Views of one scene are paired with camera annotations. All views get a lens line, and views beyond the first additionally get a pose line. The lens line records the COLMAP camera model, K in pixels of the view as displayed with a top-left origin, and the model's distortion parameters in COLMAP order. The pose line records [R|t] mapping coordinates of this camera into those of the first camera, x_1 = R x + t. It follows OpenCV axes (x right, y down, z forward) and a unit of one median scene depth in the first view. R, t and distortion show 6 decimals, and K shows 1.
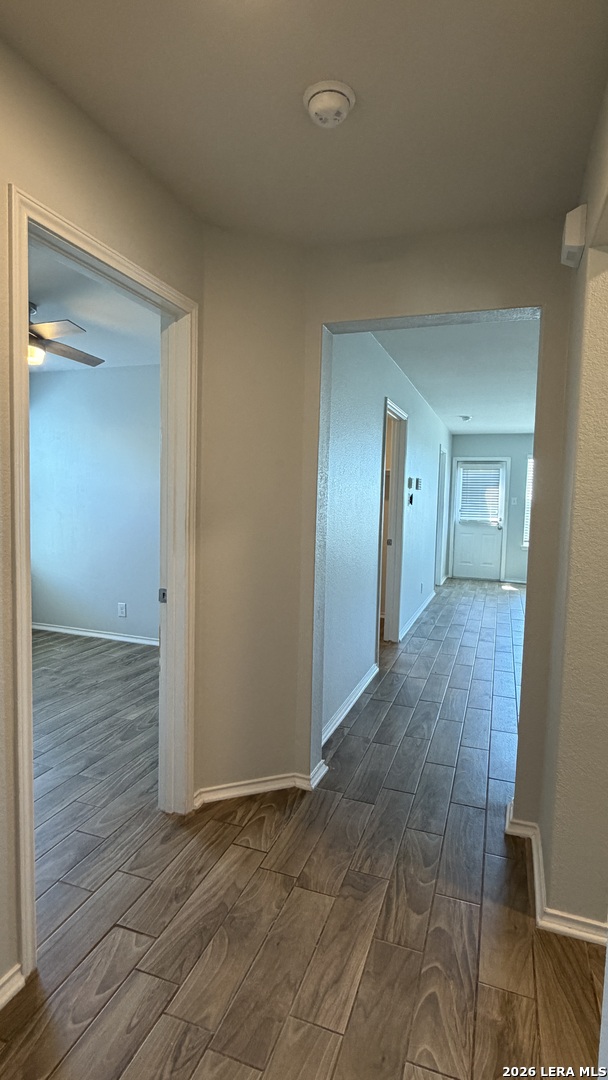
lens RADIAL K [[545.5, 0, 299.5], [0, 545.5, 535.0], [0, 0, 1]] dist [-0.003021, -0.000143]
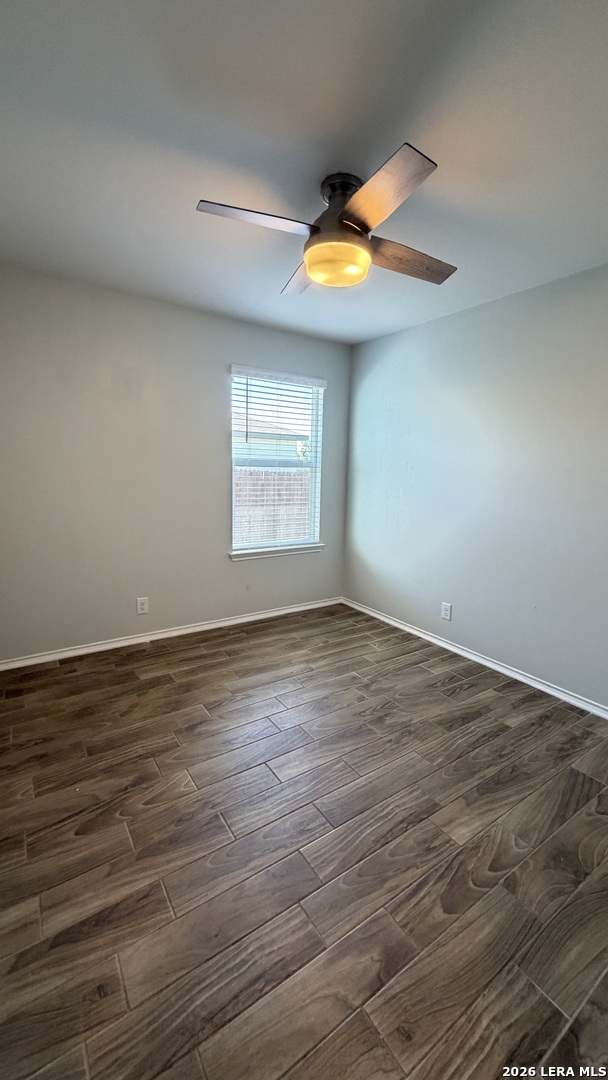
lens RADIAL K [[435.0, 0, 300.5], [0, 435.0, 540.2], [0, 0, 1]] dist [-0.001320, -0.000107]
pose [[0.809671, 0.094501, -0.579226, -0.159477], [-0.047519, 0.994267, 0.095790, -0.032121], [0.584957, -0.050034, 0.809519, 0.406574]]
